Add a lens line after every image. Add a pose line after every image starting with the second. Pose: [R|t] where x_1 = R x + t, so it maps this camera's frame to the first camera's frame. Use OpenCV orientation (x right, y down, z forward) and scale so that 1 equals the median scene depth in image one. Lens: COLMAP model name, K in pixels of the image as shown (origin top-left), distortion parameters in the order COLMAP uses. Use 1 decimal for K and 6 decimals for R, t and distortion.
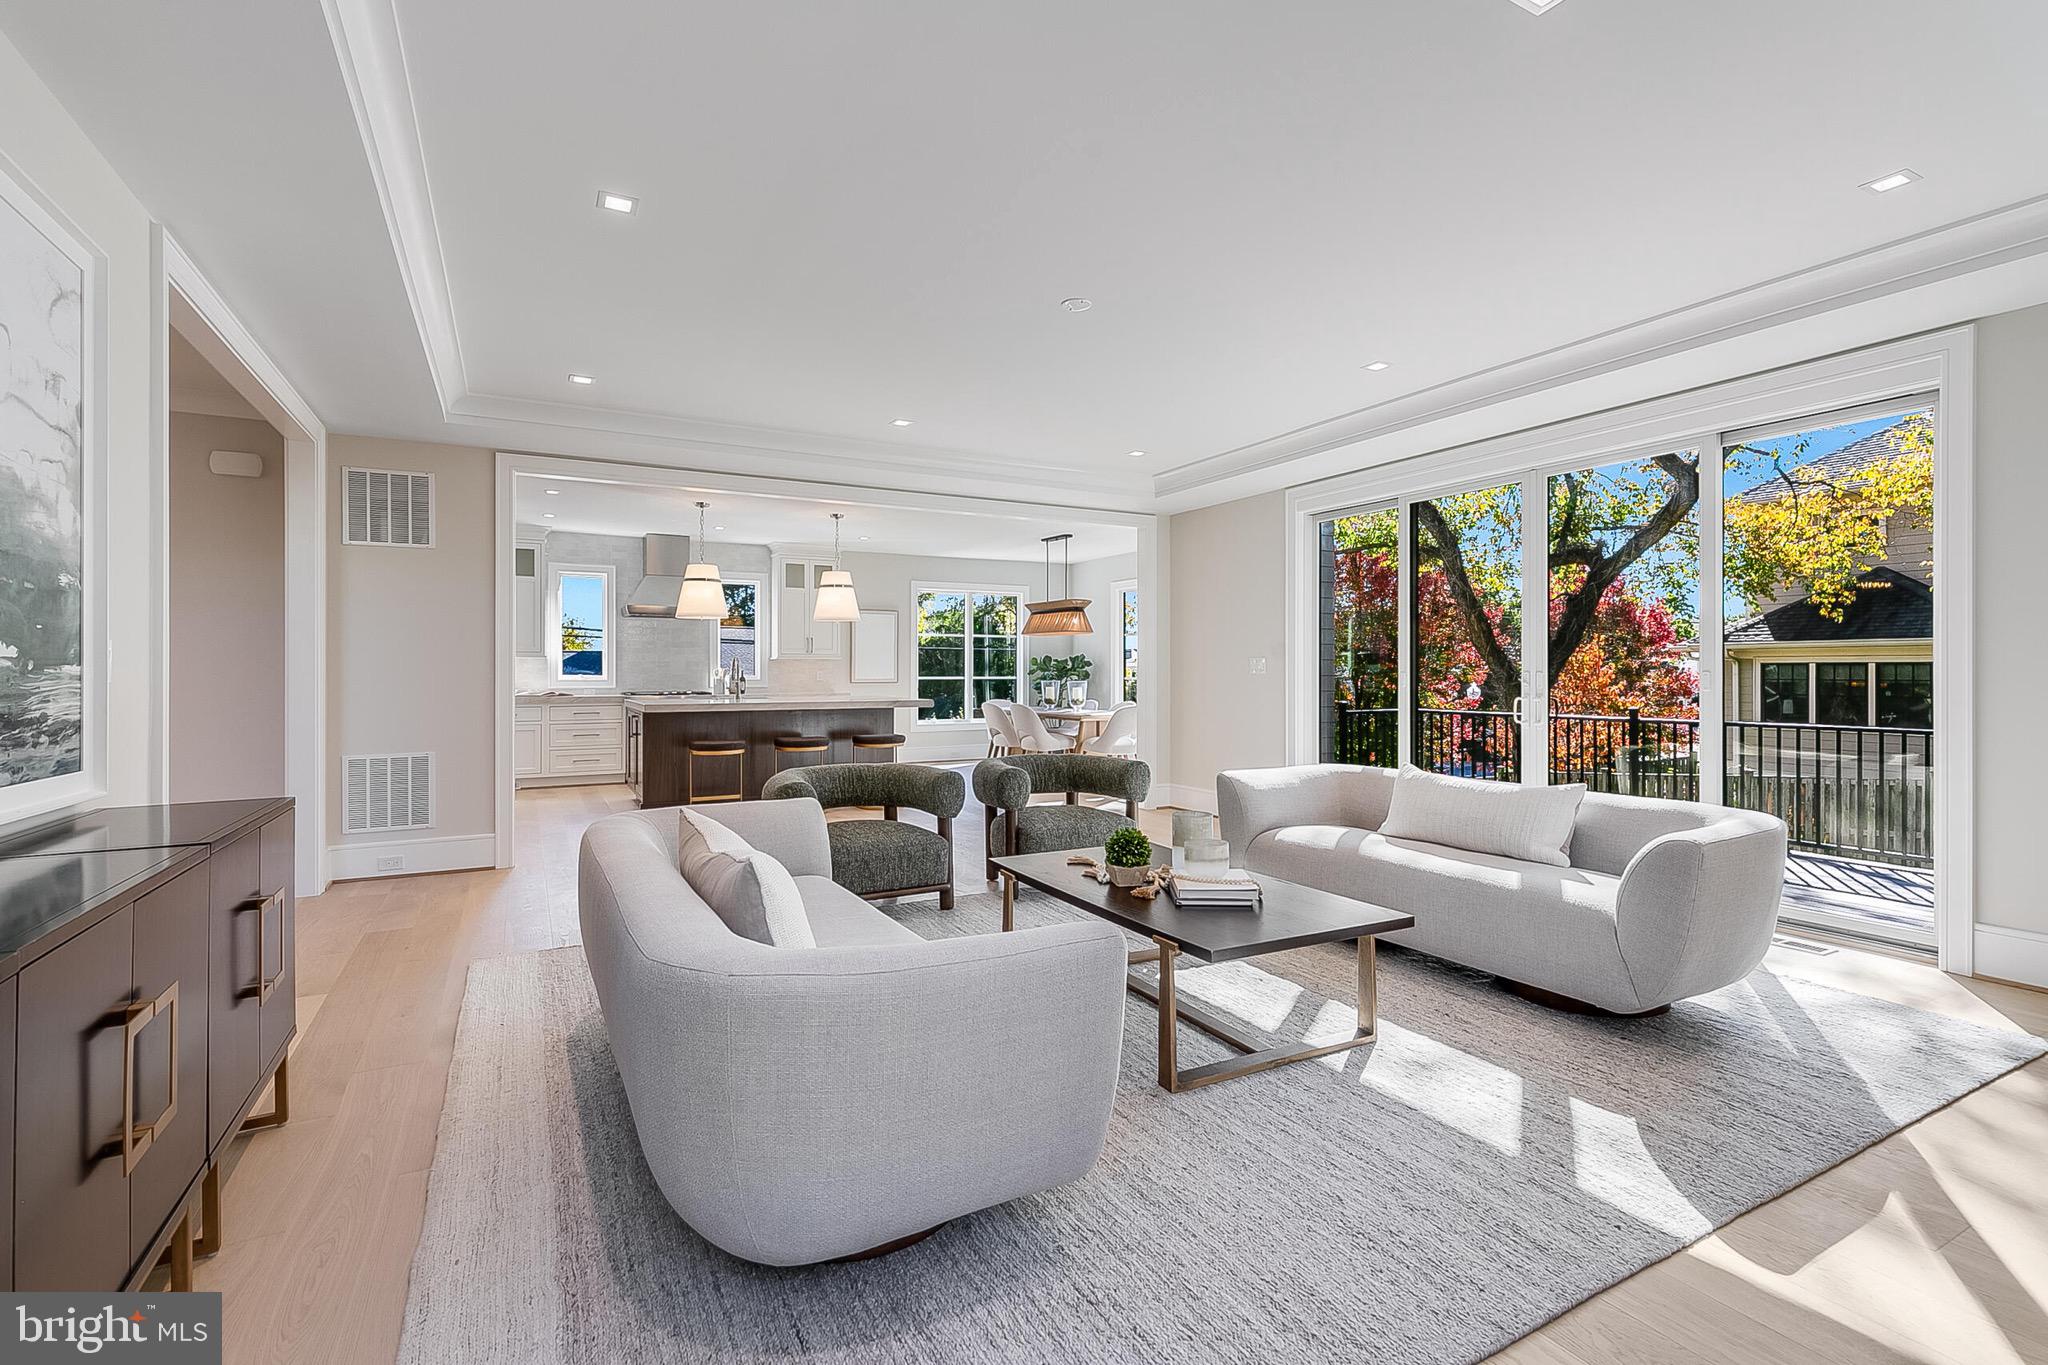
lens RADIAL K [[922.1, 0, 1025.9], [0, 922.1, 672.4], [0, 0, 1]] dist [0.004732, 0.000159]
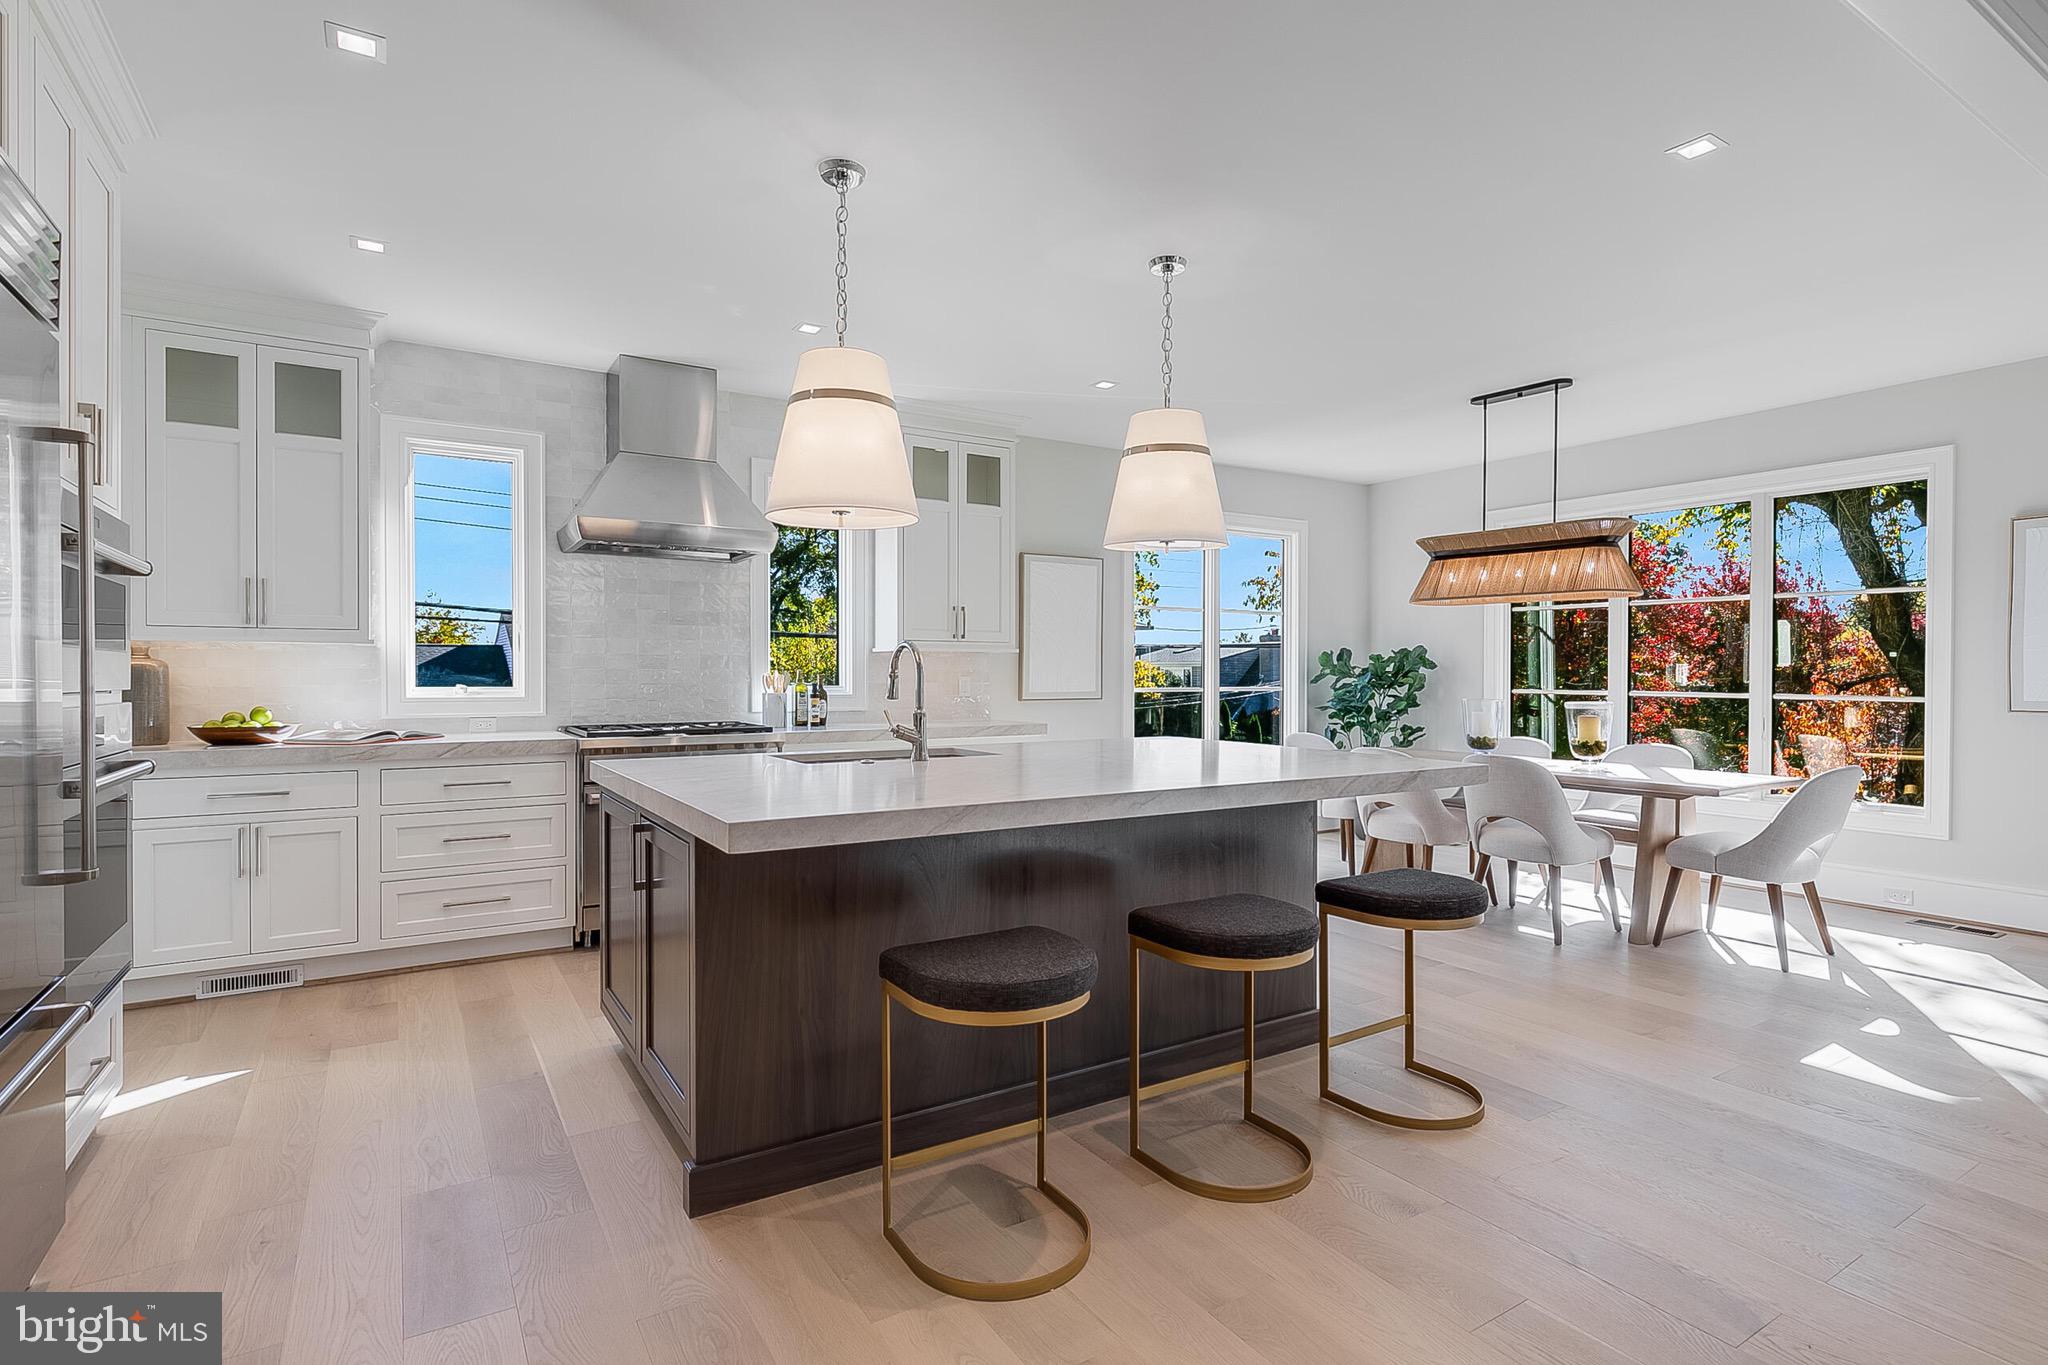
lens RADIAL K [[1011.1, 0, 1025.4], [0, 1011.1, 681.3], [0, 0, 1]] dist [-0.001850, -0.000001]
pose [[0.998170, 0.001660, 0.060444, -0.236925], [-0.002123, 0.999969, 0.007605, -0.003193], [-0.060430, -0.007719, 0.998143, 0.490778]]
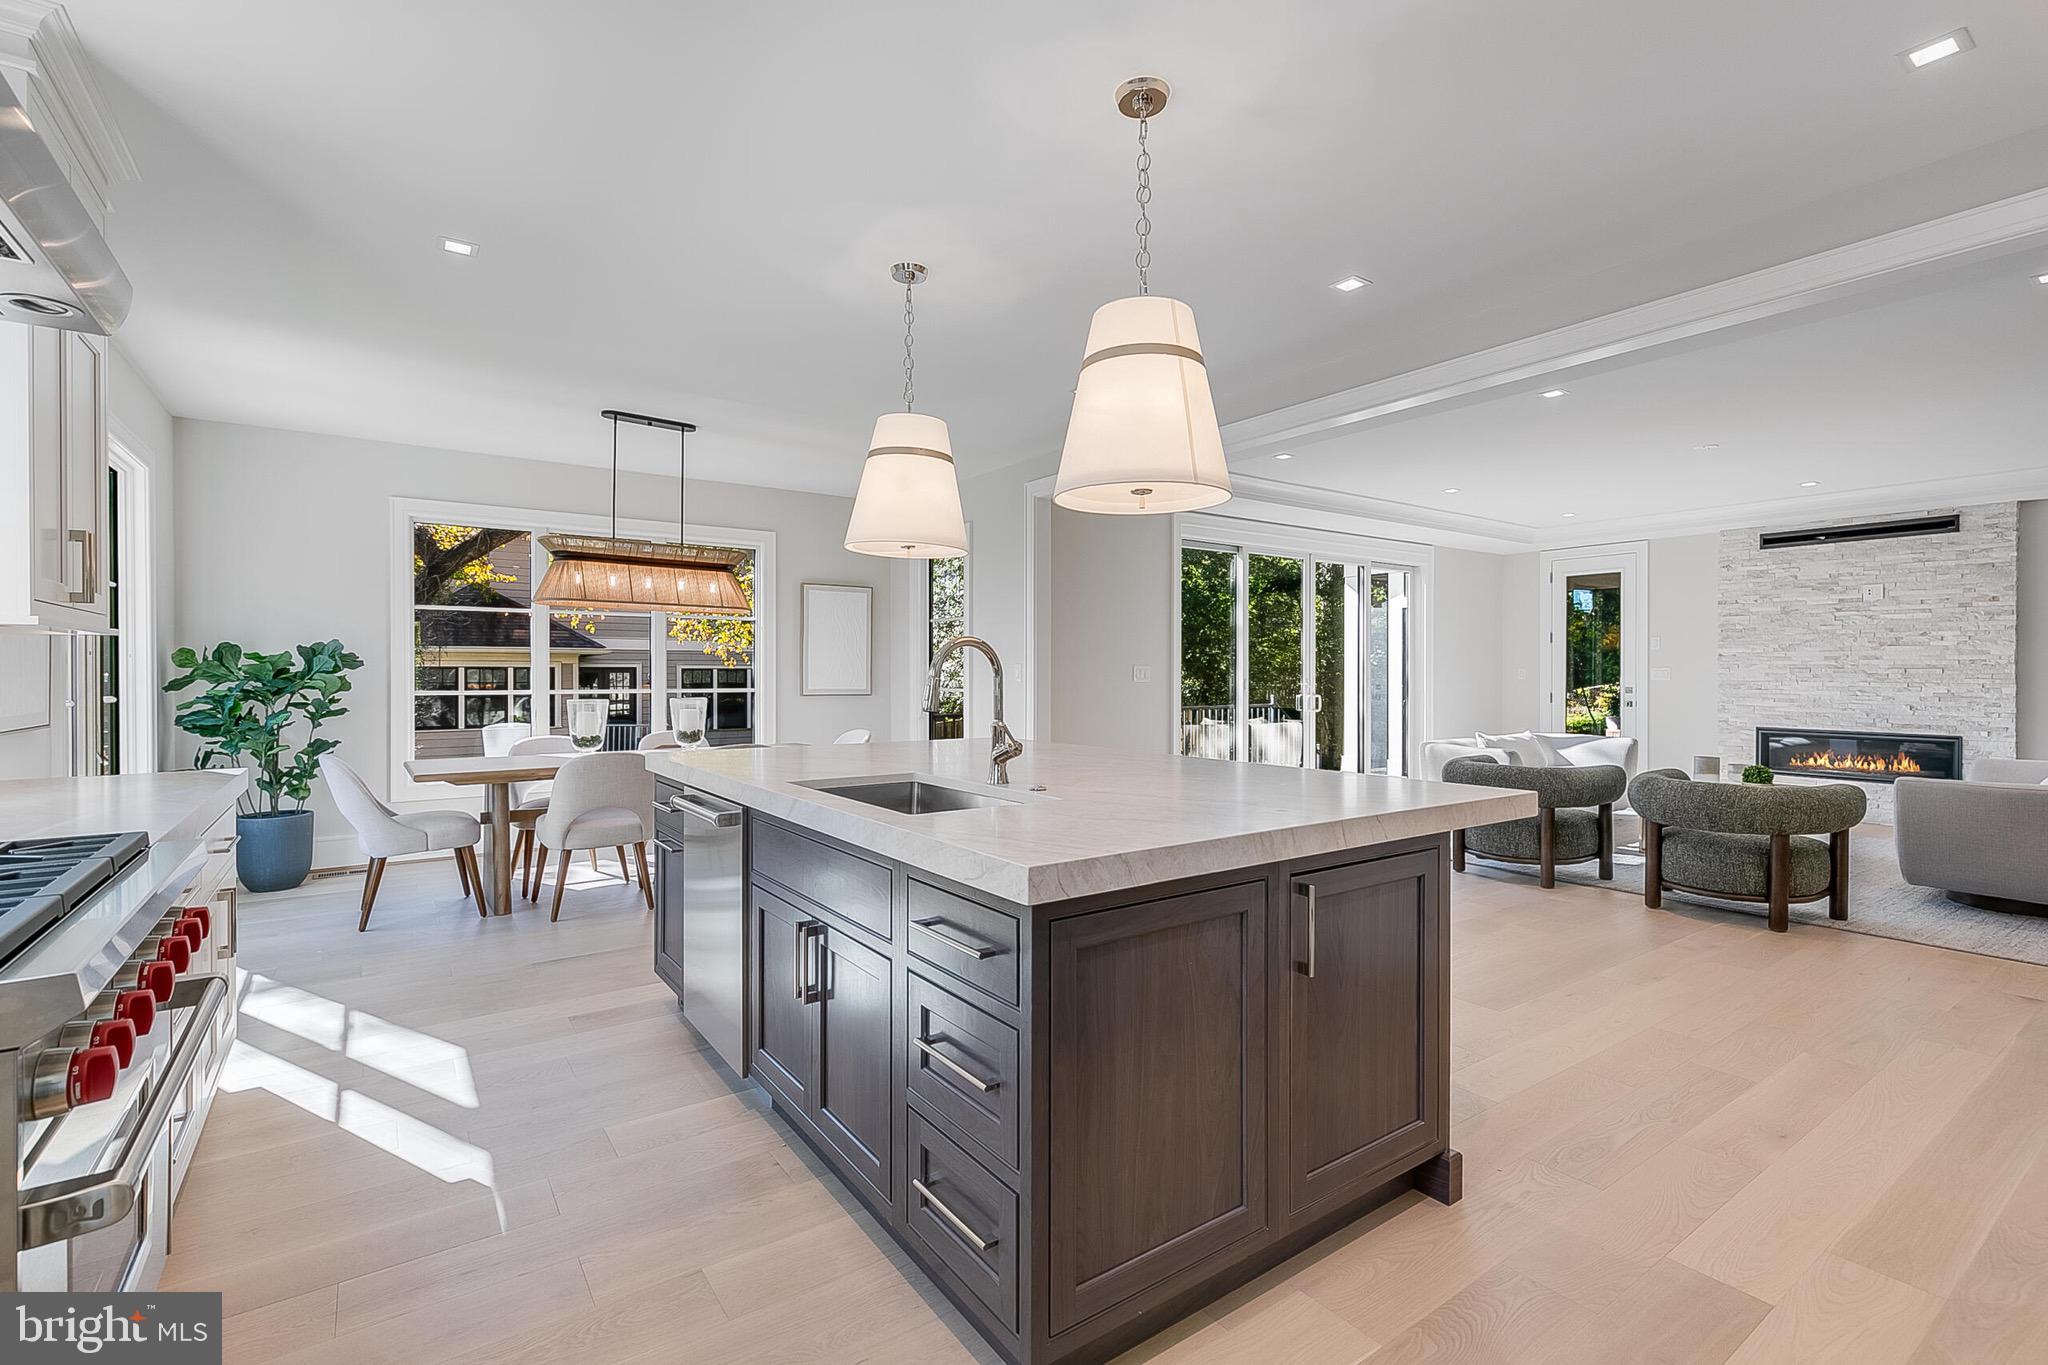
lens RADIAL K [[922.1, 0, 1019.4], [0, 922.1, 679.0], [0, 0, 1]] dist [0.004732, 0.000159]
pose [[-0.110619, -0.007414, 0.993835, -0.485498], [0.001583, 0.999970, 0.007636, -0.004973], [-0.993862, 0.002418, -0.110604, 0.824916]]
